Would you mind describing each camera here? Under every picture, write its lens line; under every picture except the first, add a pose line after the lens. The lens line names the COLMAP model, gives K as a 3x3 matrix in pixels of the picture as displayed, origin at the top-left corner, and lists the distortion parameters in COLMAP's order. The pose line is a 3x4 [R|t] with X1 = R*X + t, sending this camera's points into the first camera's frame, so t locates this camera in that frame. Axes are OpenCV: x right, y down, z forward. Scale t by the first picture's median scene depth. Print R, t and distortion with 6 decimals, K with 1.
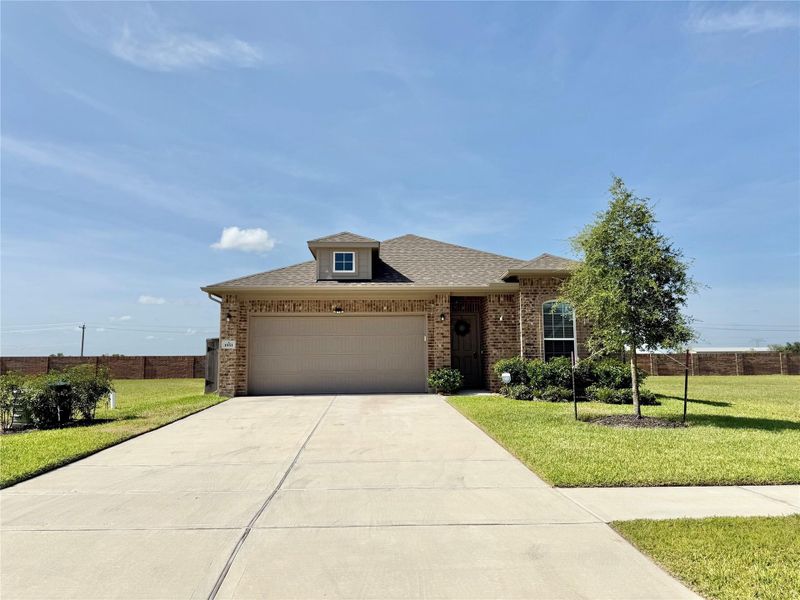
lens RADIAL K [[565.9, 0, 395.5], [0, 565.9, 300.6], [0, 0, 1]] dist [0.059033, -0.033039]
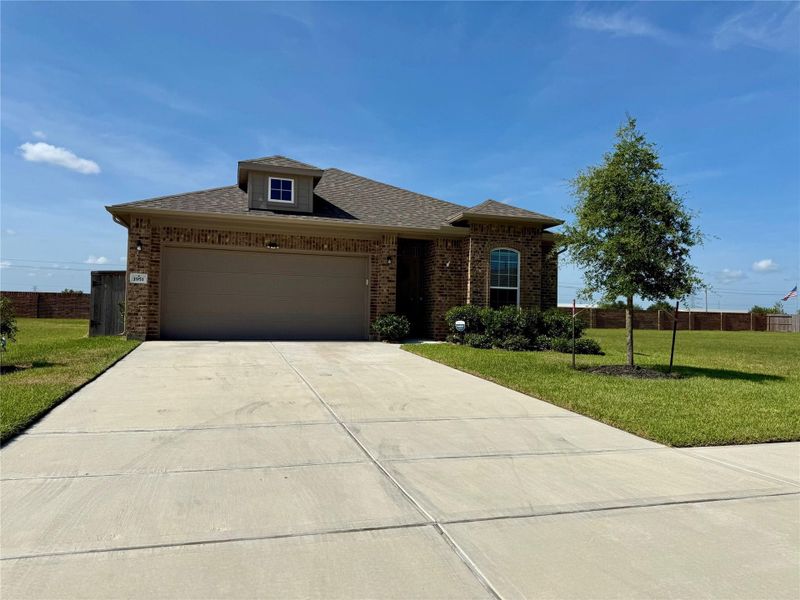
lens RADIAL K [[565.9, 0, 397.2], [0, 565.9, 300.1], [0, 0, 1]] dist [0.059033, -0.033039]
pose [[0.966963, 0.034719, 0.252541, -0.137222], [-0.057251, 0.994951, 0.082425, 0.018294], [-0.248404, -0.094160, 0.964069, 0.098629]]
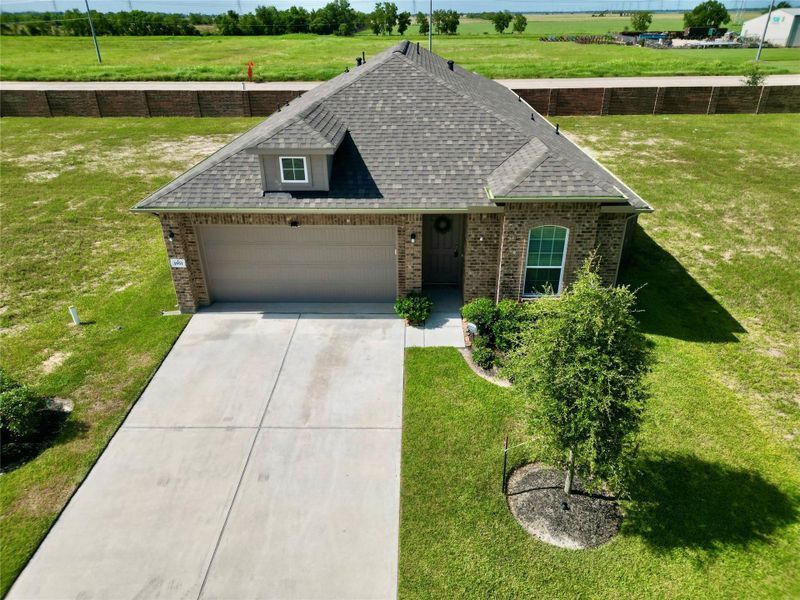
lens RADIAL K [[548.9, 0, 402.2], [0, 548.9, 306.6], [0, 0, 1]] dist [0.048024, -0.001279]
pose [[0.997433, 0.030402, -0.064825, 0.125992], [0.011380, 0.826557, 0.562737, -0.360267], [0.070690, -0.562031, 0.824090, 0.251188]]
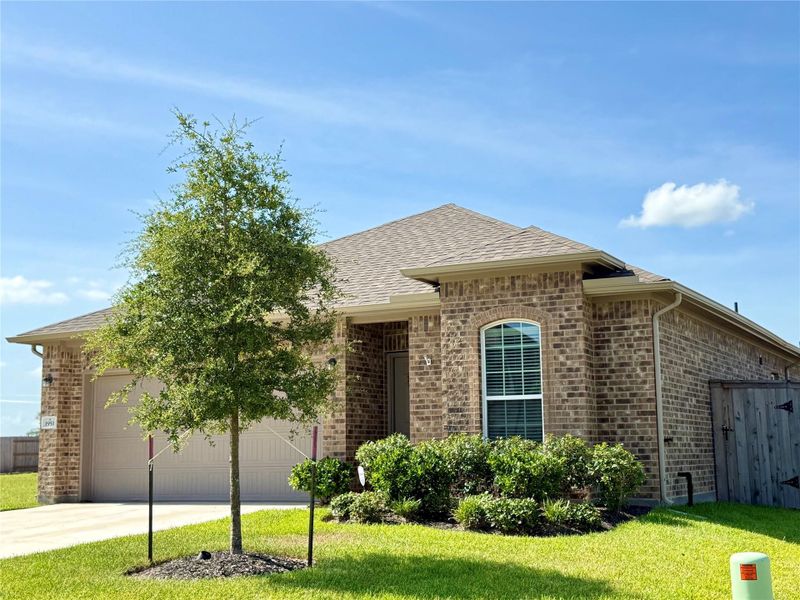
lens RADIAL K [[1111.3, 0, 403.8], [0, 1111.3, 301.2], [0, 0, 1]] dist [0.073861, 0.000000]
pose [[0.864742, -0.074286, -0.496692, 0.697151], [0.063984, 0.997237, -0.037751, 0.013372], [0.498124, 0.000864, 0.867105, 0.094196]]
